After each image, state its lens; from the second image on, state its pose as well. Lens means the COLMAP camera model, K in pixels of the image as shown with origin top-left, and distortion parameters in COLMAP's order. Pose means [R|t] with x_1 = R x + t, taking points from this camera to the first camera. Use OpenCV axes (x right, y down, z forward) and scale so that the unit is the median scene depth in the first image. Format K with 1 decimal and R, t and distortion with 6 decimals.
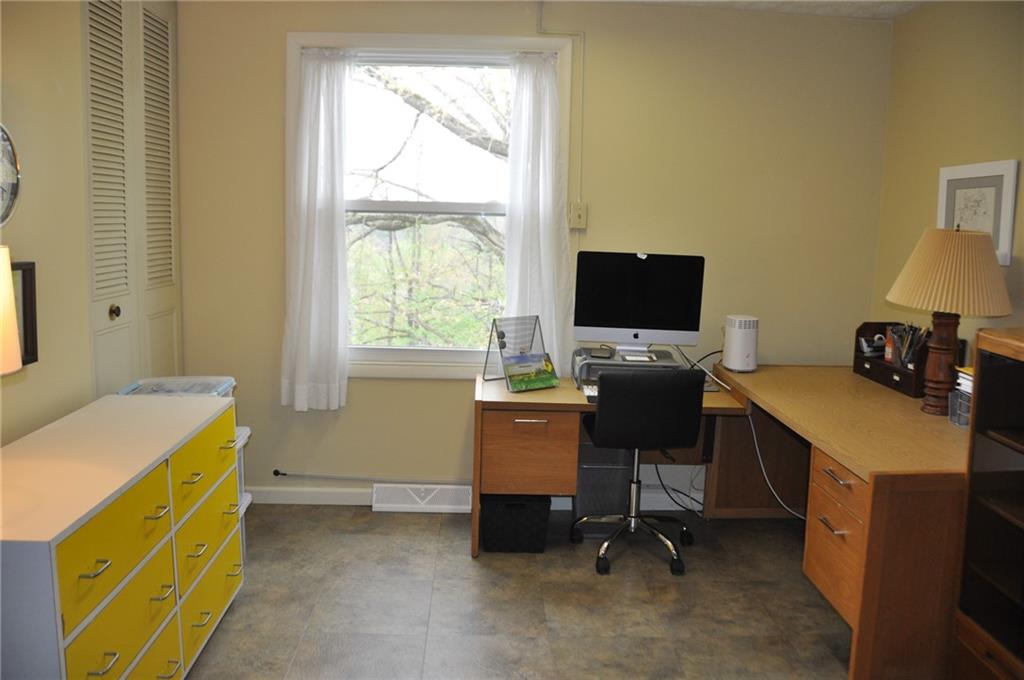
lens RADIAL K [[794.7, 0, 508.3], [0, 794.7, 336.1], [0, 0, 1]] dist [-0.153904, 0.113533]
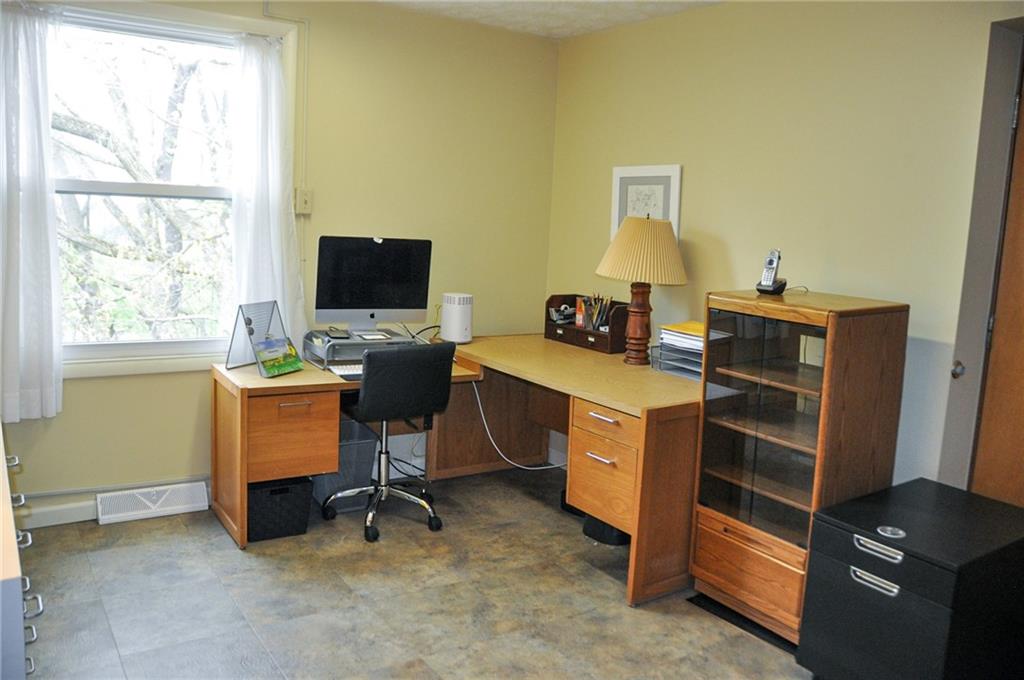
lens RADIAL K [[794.7, 0, 508.3], [0, 794.7, 336.1], [0, 0, 1]] dist [-0.153904, 0.113533]
pose [[0.848360, -0.060424, 0.525960, -0.248920], [0.052468, 0.998171, 0.030043, 0.004701], [-0.526813, 0.002109, 0.849978, 0.004692]]
